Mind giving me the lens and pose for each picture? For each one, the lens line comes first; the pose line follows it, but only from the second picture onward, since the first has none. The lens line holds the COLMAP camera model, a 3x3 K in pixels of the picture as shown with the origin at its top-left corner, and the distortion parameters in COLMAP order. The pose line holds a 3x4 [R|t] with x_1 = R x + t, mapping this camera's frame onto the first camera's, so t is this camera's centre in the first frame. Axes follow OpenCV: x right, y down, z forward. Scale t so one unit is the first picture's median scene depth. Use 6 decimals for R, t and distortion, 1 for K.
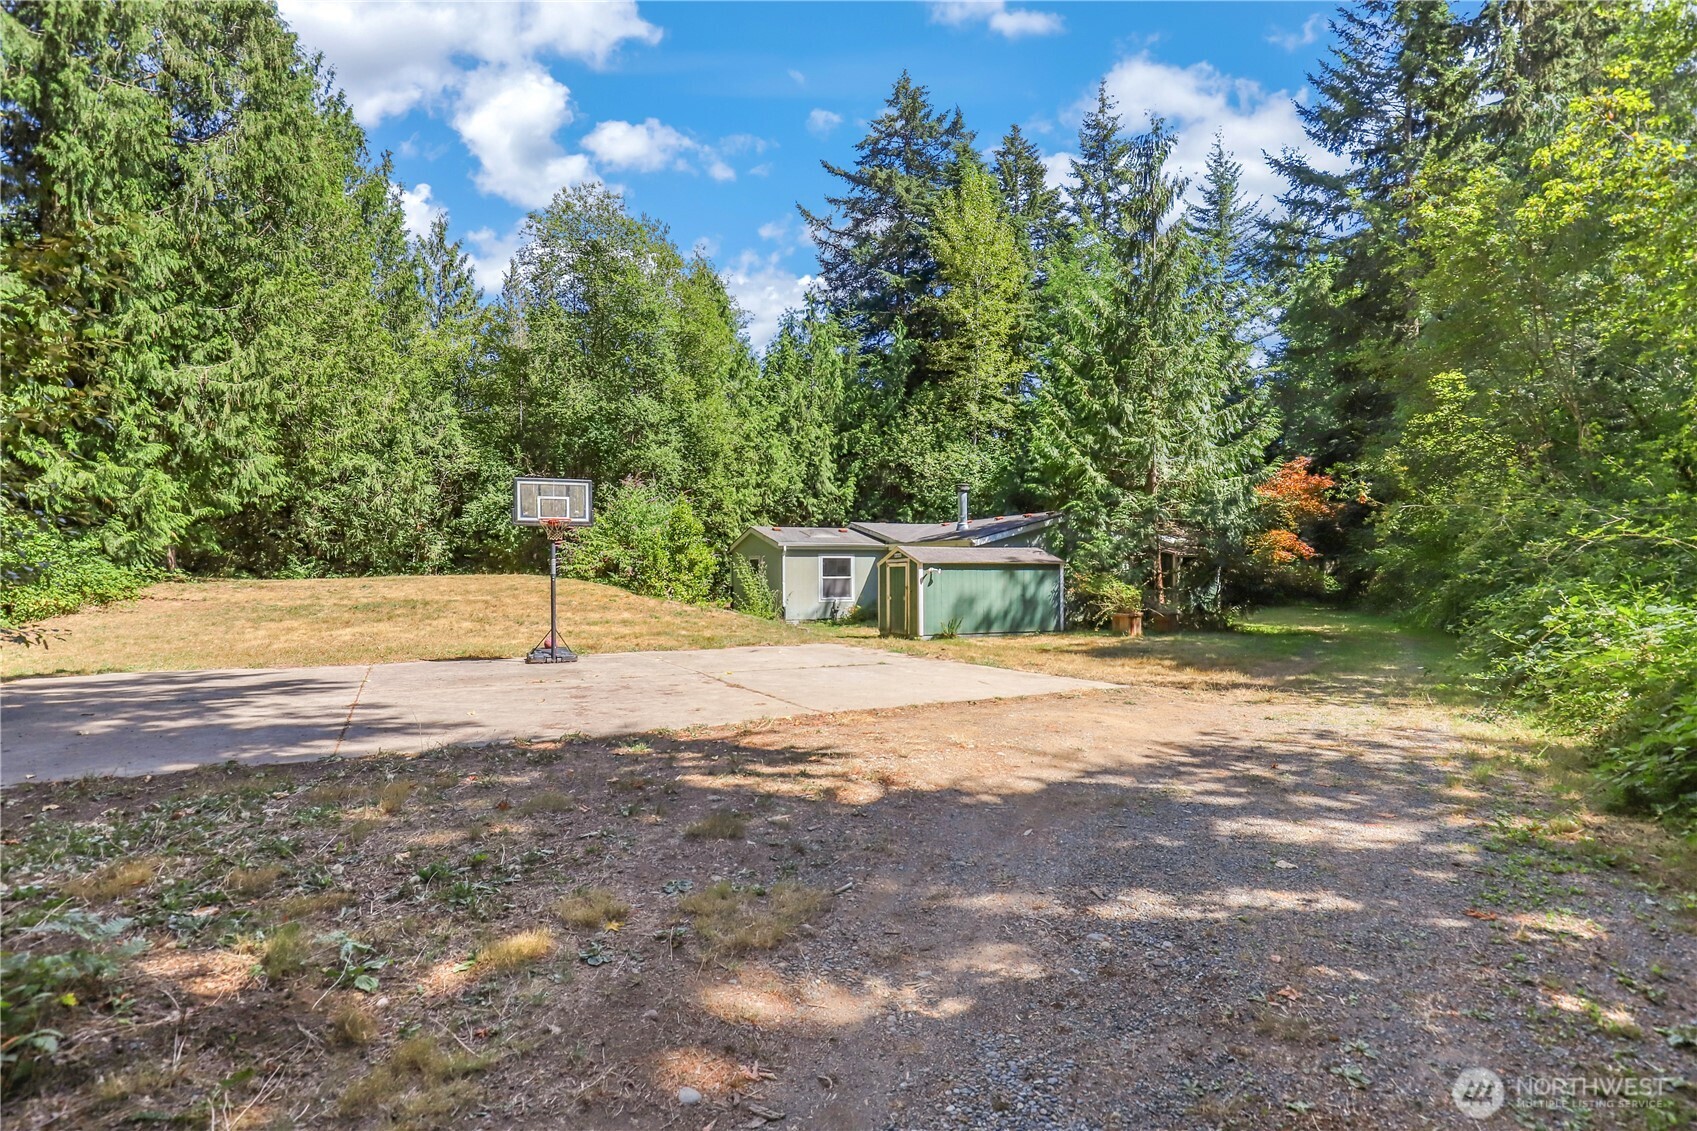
lens RADIAL K [[837.2, 0, 860.4], [0, 837.2, 580.0], [0, 0, 1]] dist [-0.014838, -0.000324]
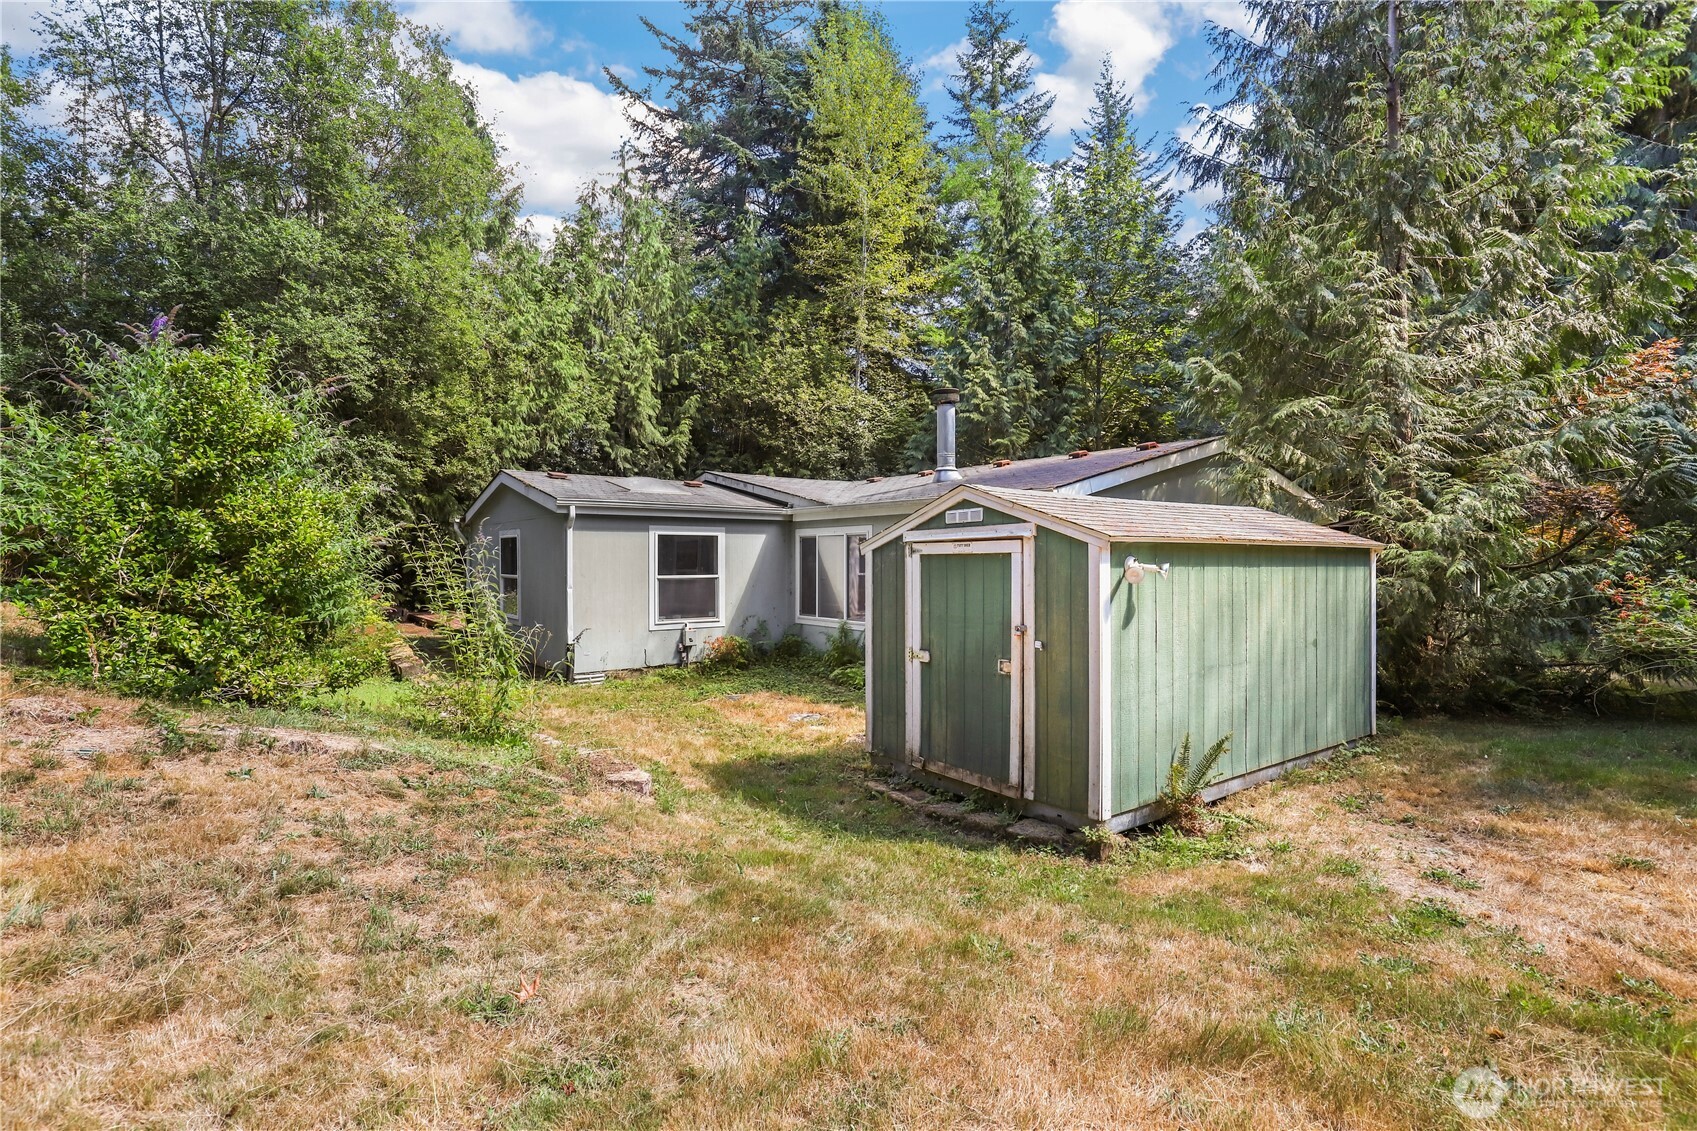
lens RADIAL K [[775.4, 0, 848.5], [0, 775.4, 565.5], [0, 0, 1]] dist [-0.043818, 0.000030]
pose [[0.971861, -0.000053, 0.235554, -0.029960], [0.000356, 0.999999, -0.001243, -0.005872], [-0.235554, 0.001292, 0.971860, 0.383111]]
